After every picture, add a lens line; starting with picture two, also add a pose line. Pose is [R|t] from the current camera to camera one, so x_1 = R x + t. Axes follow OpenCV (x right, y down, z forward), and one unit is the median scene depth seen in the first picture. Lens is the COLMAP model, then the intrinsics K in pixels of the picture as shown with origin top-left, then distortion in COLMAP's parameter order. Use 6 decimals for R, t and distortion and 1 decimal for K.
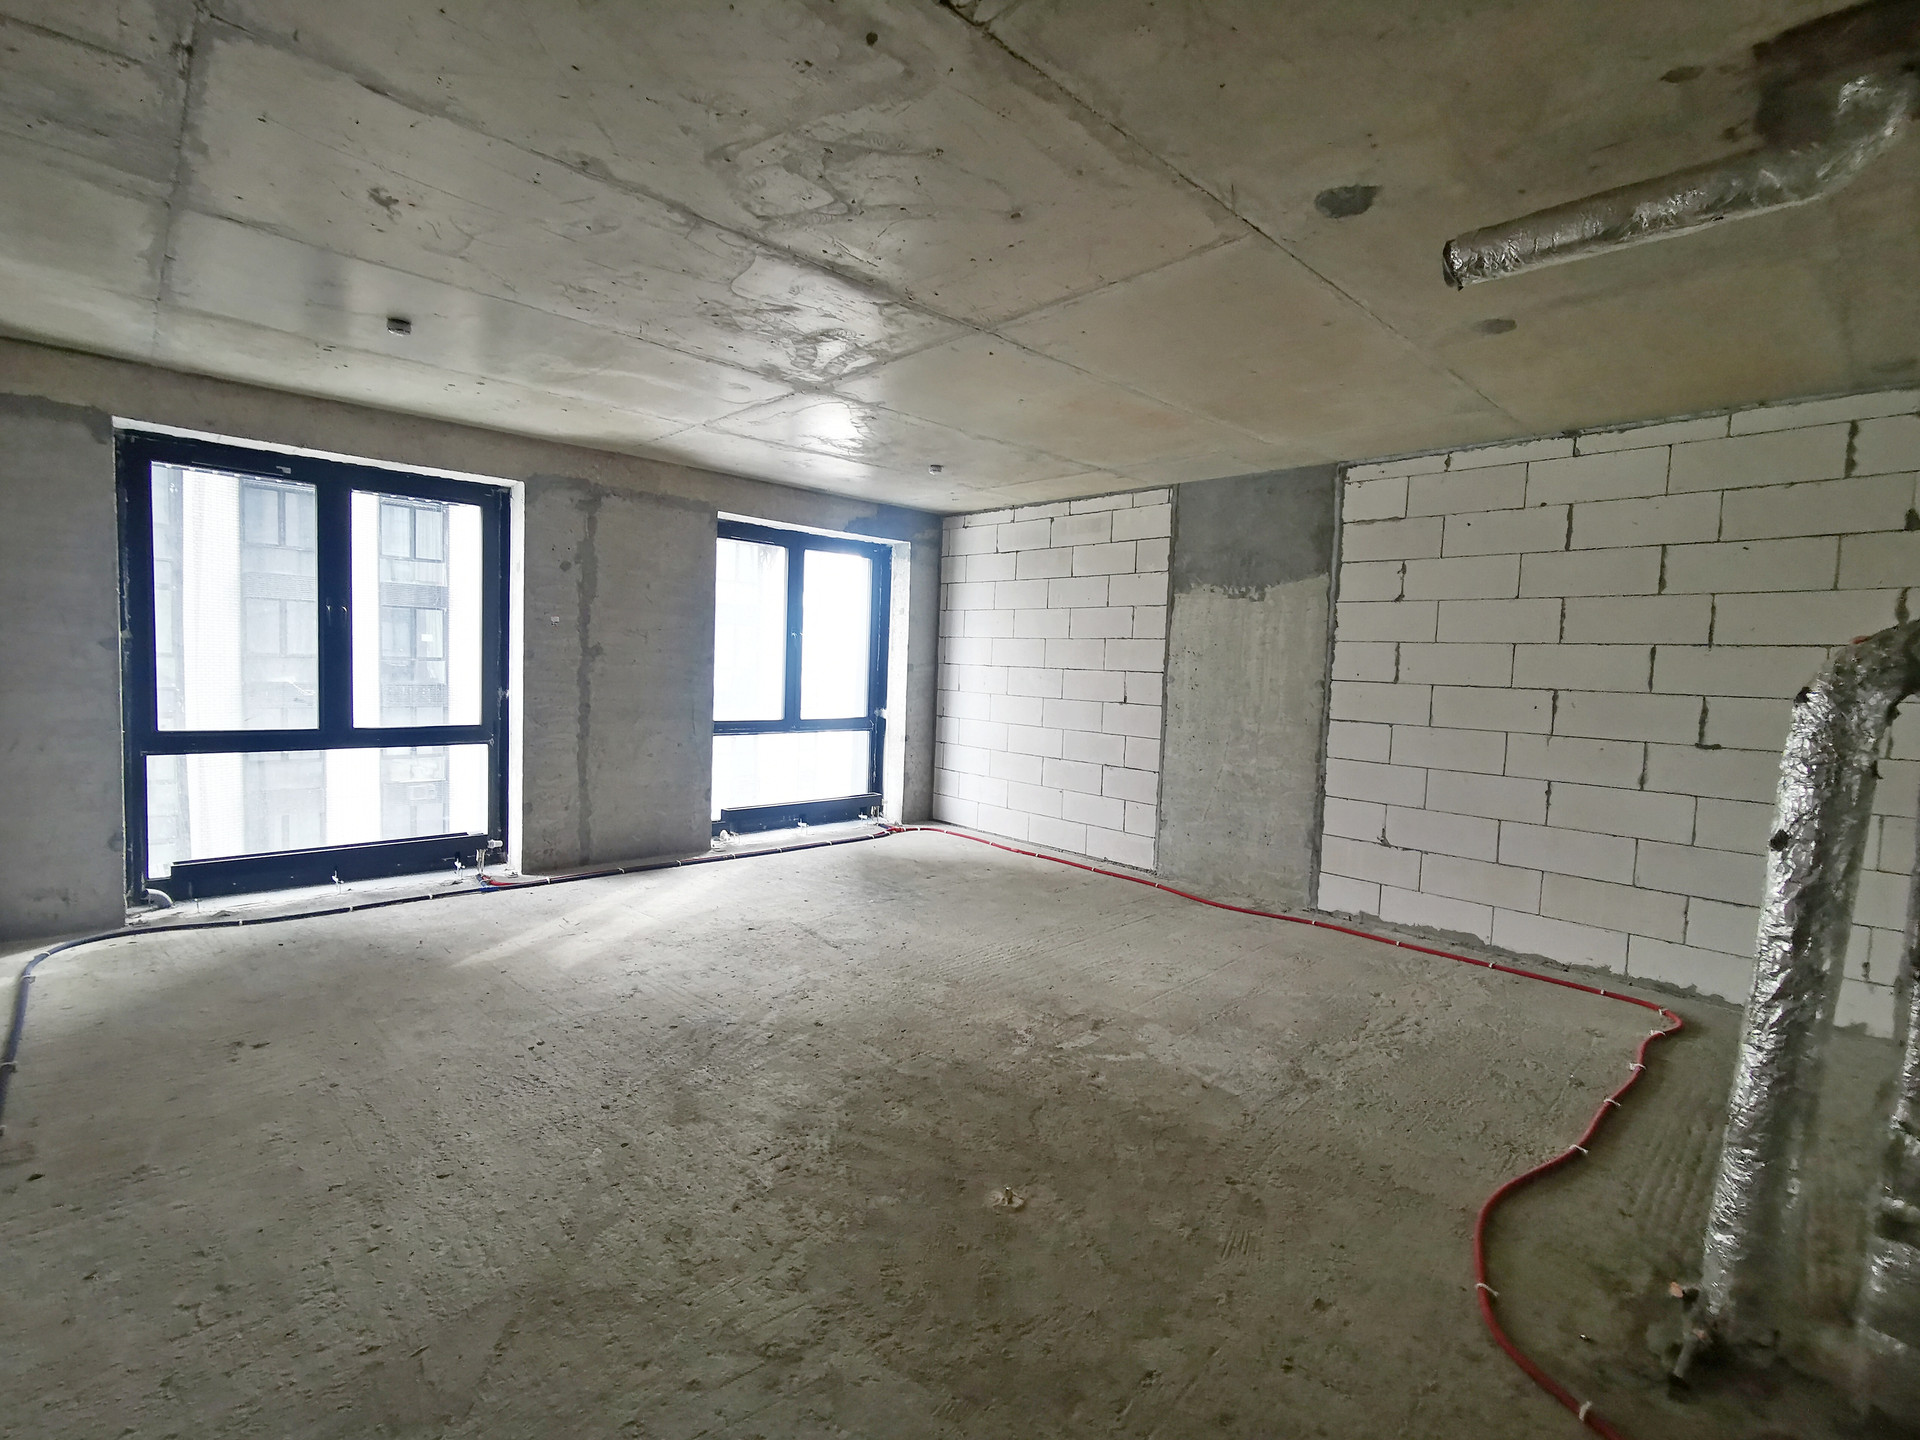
lens RADIAL K [[884.6, 0, 949.6], [0, 884.6, 717.3], [0, 0, 1]] dist [-0.008562, 0.013673]
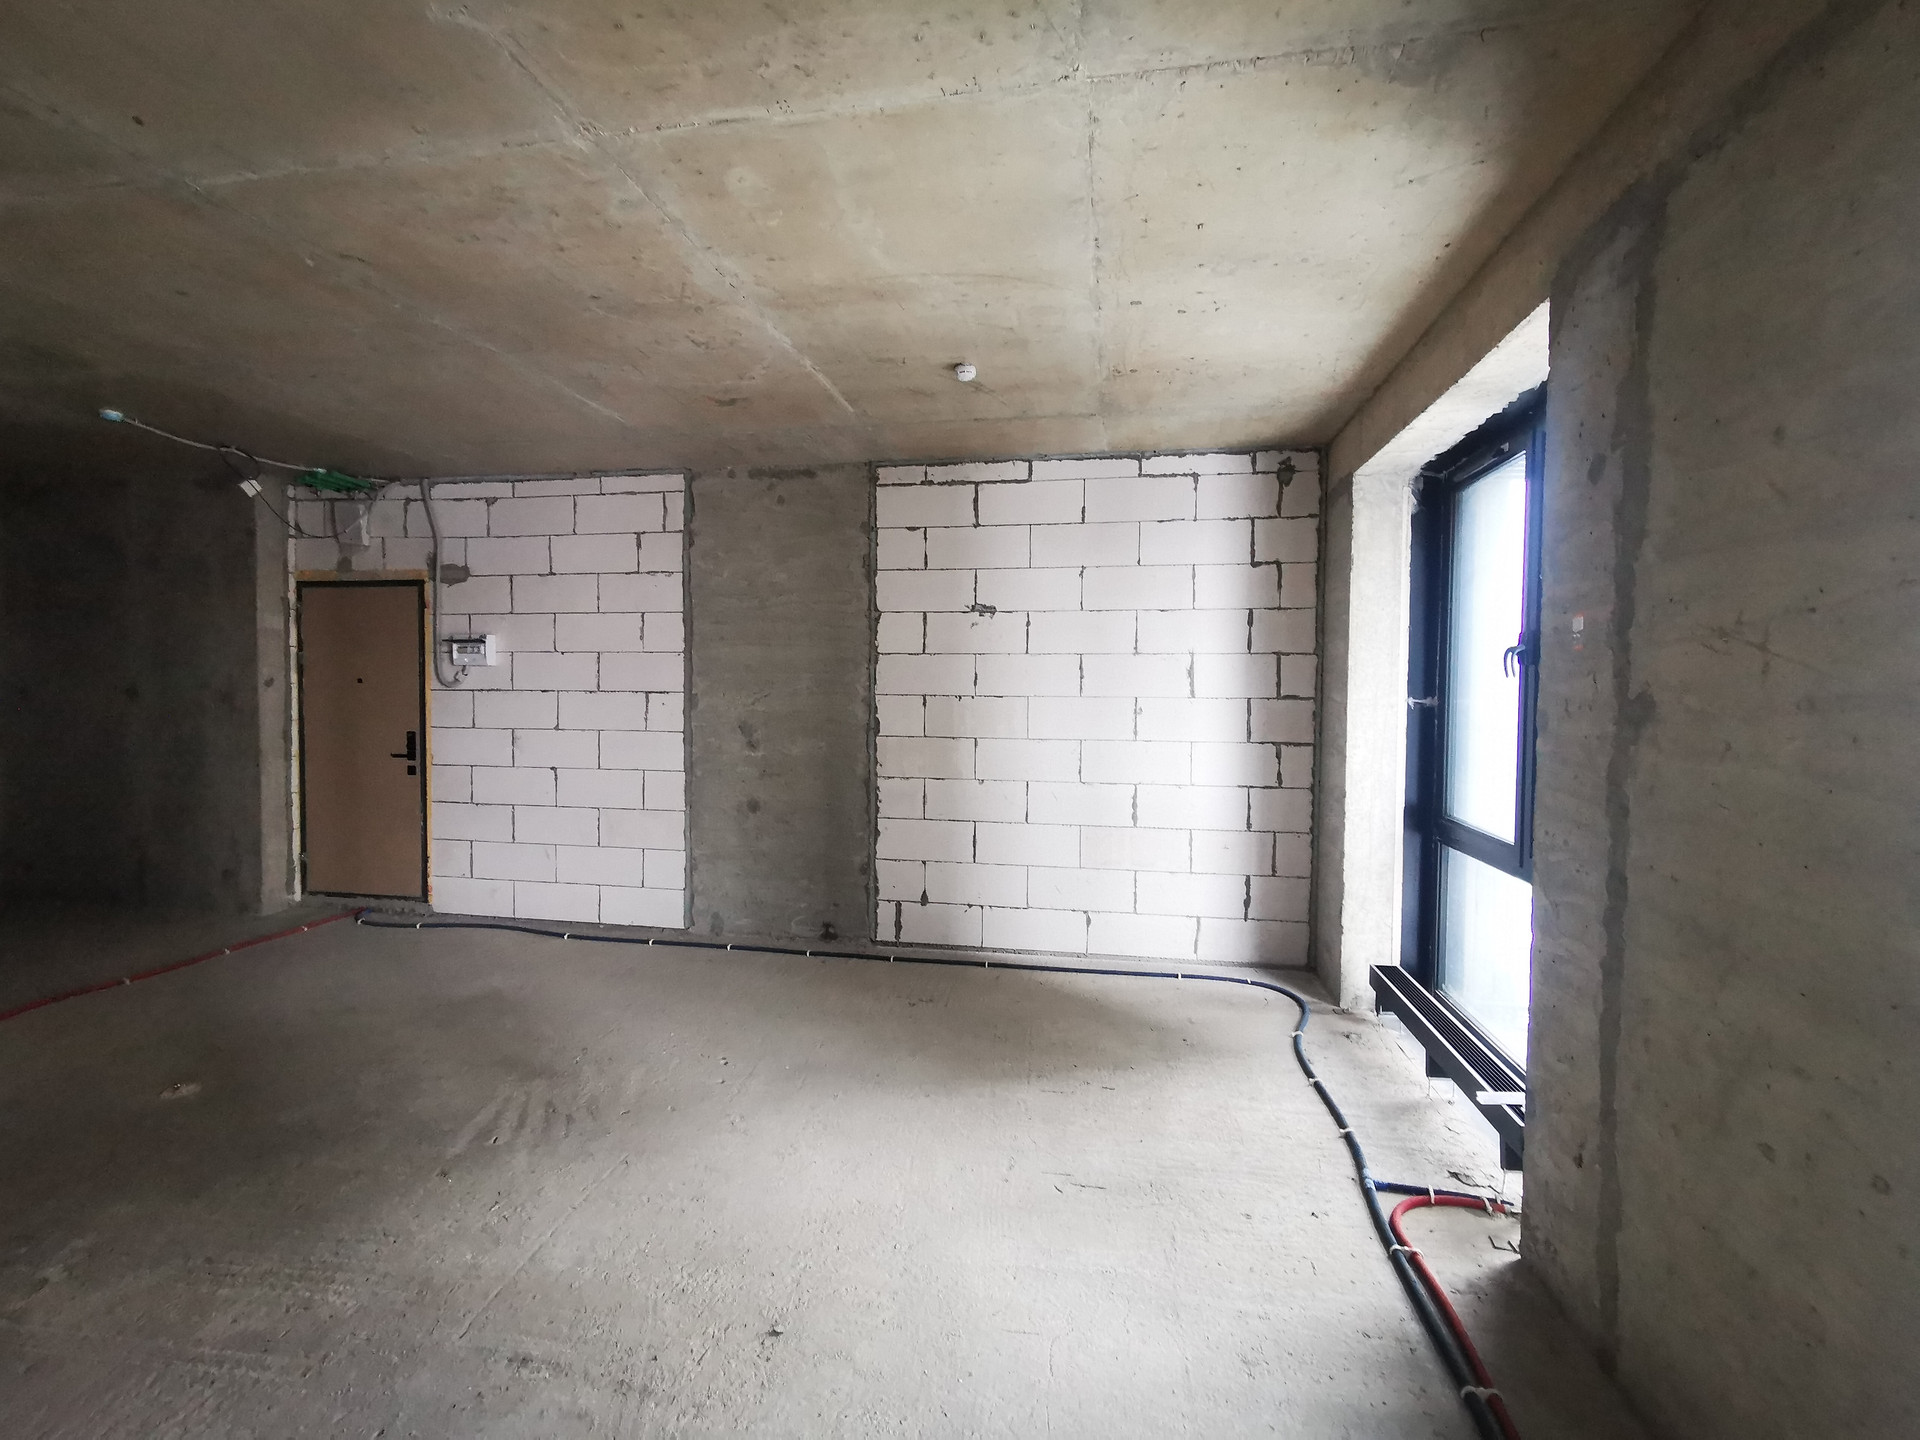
lens RADIAL K [[876.8, 0, 950.8], [0, 876.8, 718.7], [0, 0, 1]] dist [0.000225, 0.000999]
pose [[-0.802208, -0.026697, -0.596448, -0.026505], [-0.079095, 0.994947, 0.061847, -0.078328], [0.591782, 0.096790, -0.800266, 1.201863]]
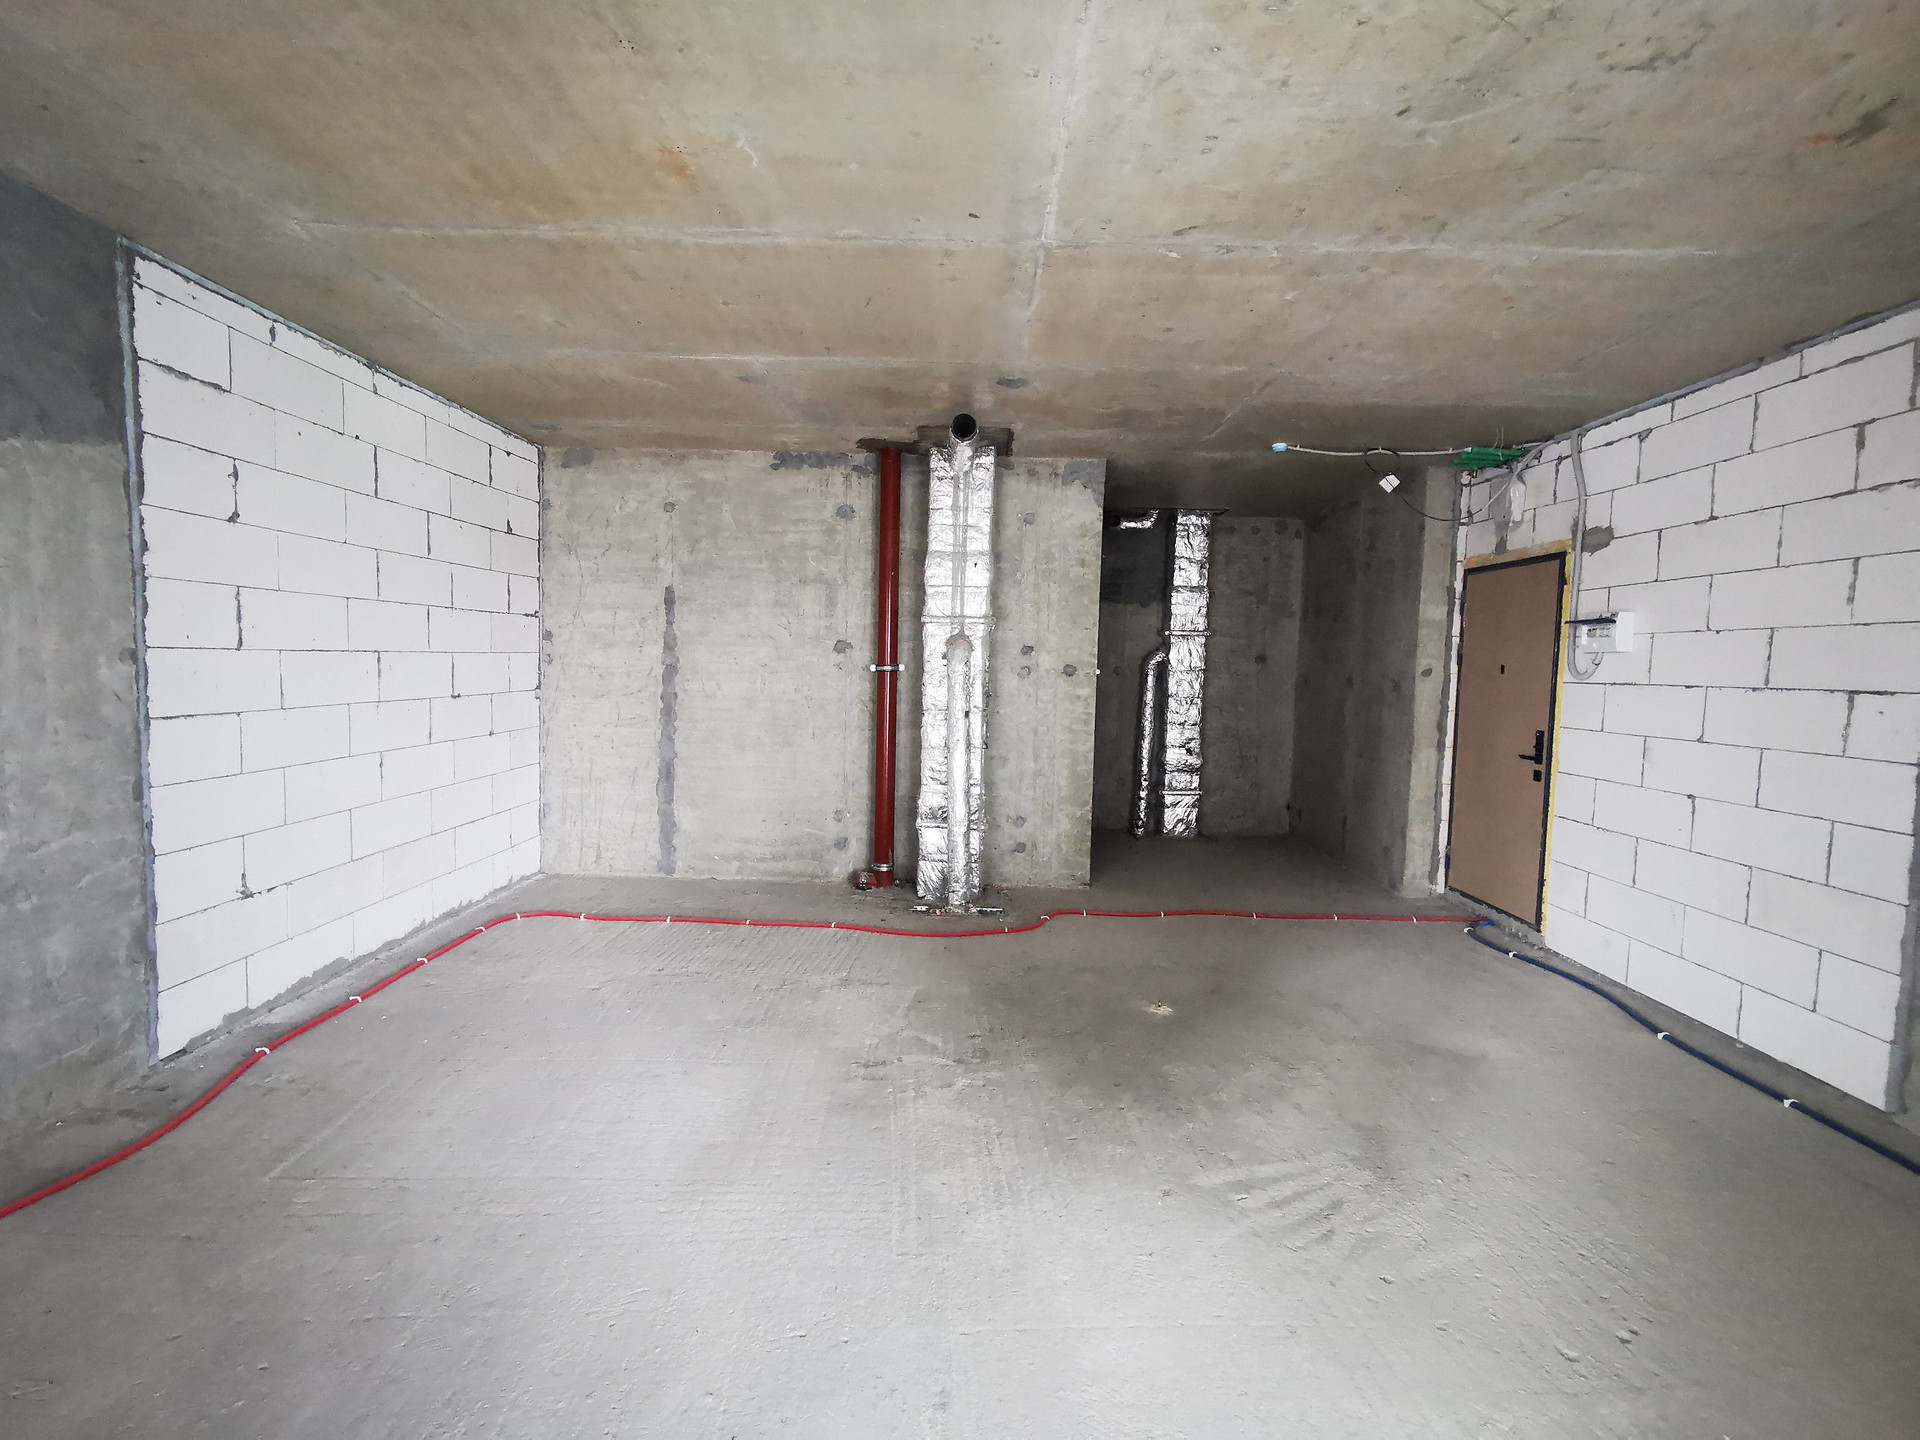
lens RADIAL K [[879.2, 0, 956.9], [0, 879.2, 718.4], [0, 0, 1]] dist [-0.014713, 0.014732]
pose [[-0.726335, -0.101071, 0.679869, -0.305183], [-0.009655, 0.990532, 0.136941, -0.077236], [-0.687273, 0.092901, -0.720434, 1.044083]]
